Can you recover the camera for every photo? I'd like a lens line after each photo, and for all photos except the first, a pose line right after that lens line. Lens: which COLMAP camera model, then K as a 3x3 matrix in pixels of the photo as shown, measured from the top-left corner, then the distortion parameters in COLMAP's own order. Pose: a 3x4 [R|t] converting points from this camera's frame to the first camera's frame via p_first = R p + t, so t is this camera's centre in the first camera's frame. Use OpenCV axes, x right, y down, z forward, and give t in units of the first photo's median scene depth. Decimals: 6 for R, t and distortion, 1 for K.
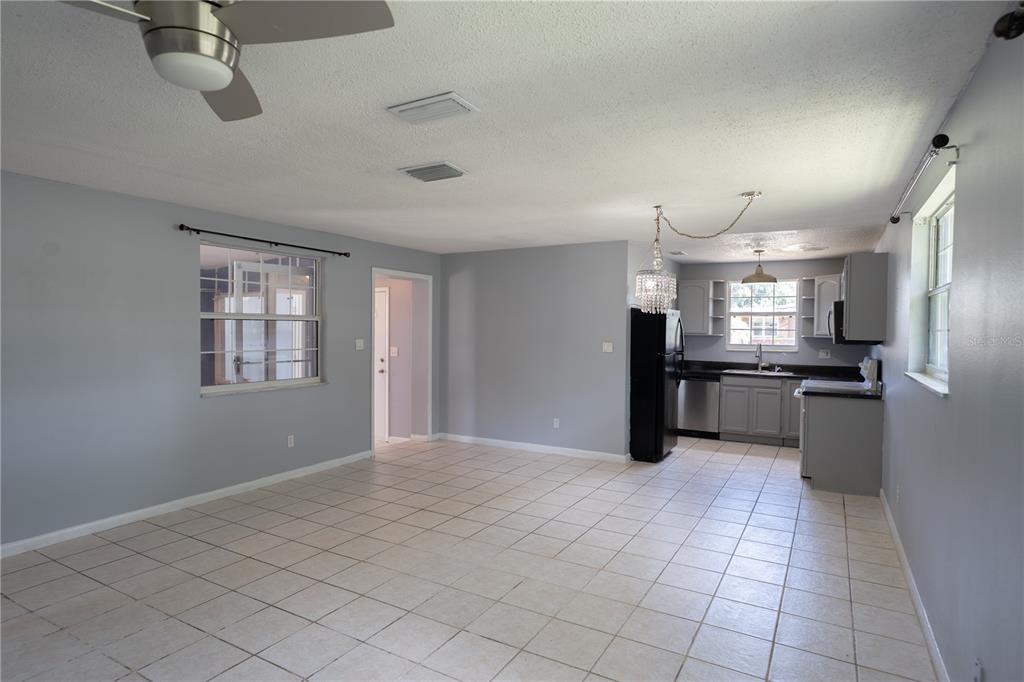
lens RADIAL K [[558.3, 0, 514.4], [0, 558.3, 342.9], [0, 0, 1]] dist [-0.045472, 0.034301]
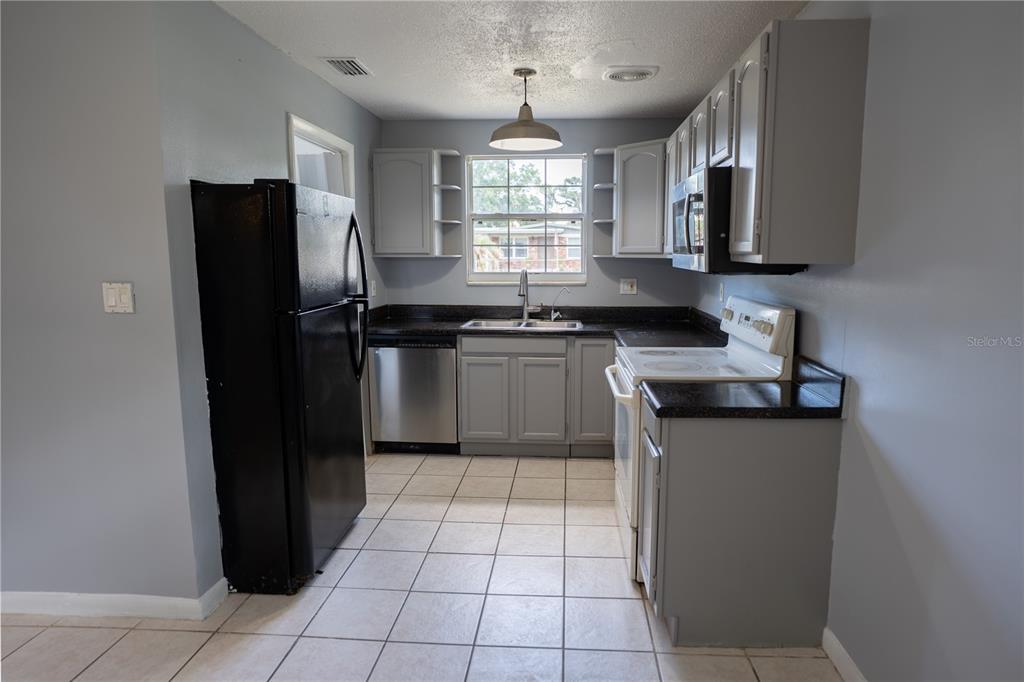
lens RADIAL K [[593.7, 0, 529.8], [0, 593.7, 329.6], [0, 0, 1]] dist [-0.007504, 0.003097]
pose [[0.899866, -0.066882, 0.431008, 0.202724], [0.021160, 0.993704, 0.110022, -0.006006], [-0.435653, -0.089885, 0.895616, 0.497668]]
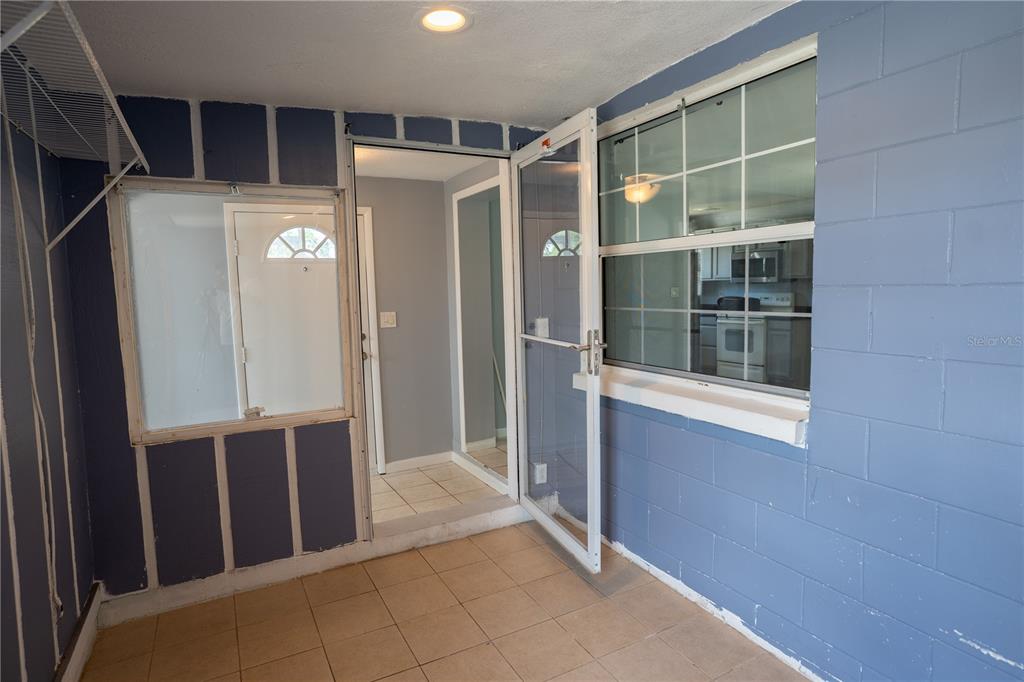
lens RADIAL K [[558.3, 0, 512.0], [0, 558.3, 342.4], [0, 0, 1]] dist [-0.045472, 0.034301]
pose [[0.524008, -0.111771, 0.844348, -0.702646], [0.054302, 0.993719, 0.097844, -0.015368], [-0.849981, -0.005421, 0.526786, 0.635787]]
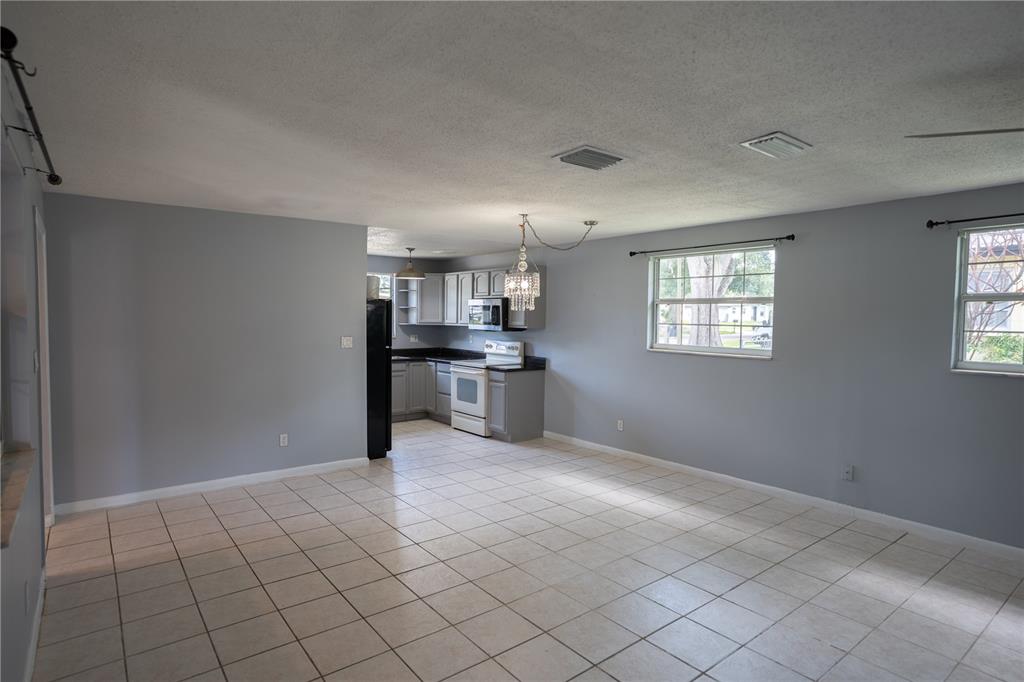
lens RADIAL K [[558.3, 0, 511.0], [0, 558.3, 338.3], [0, 0, 1]] dist [-0.045472, 0.034301]
pose [[0.380052, -0.043357, 0.923948, -0.483140], [0.016803, 0.999060, 0.039970, -0.025611], [-0.924812, 0.000335, 0.380423, 0.361864]]
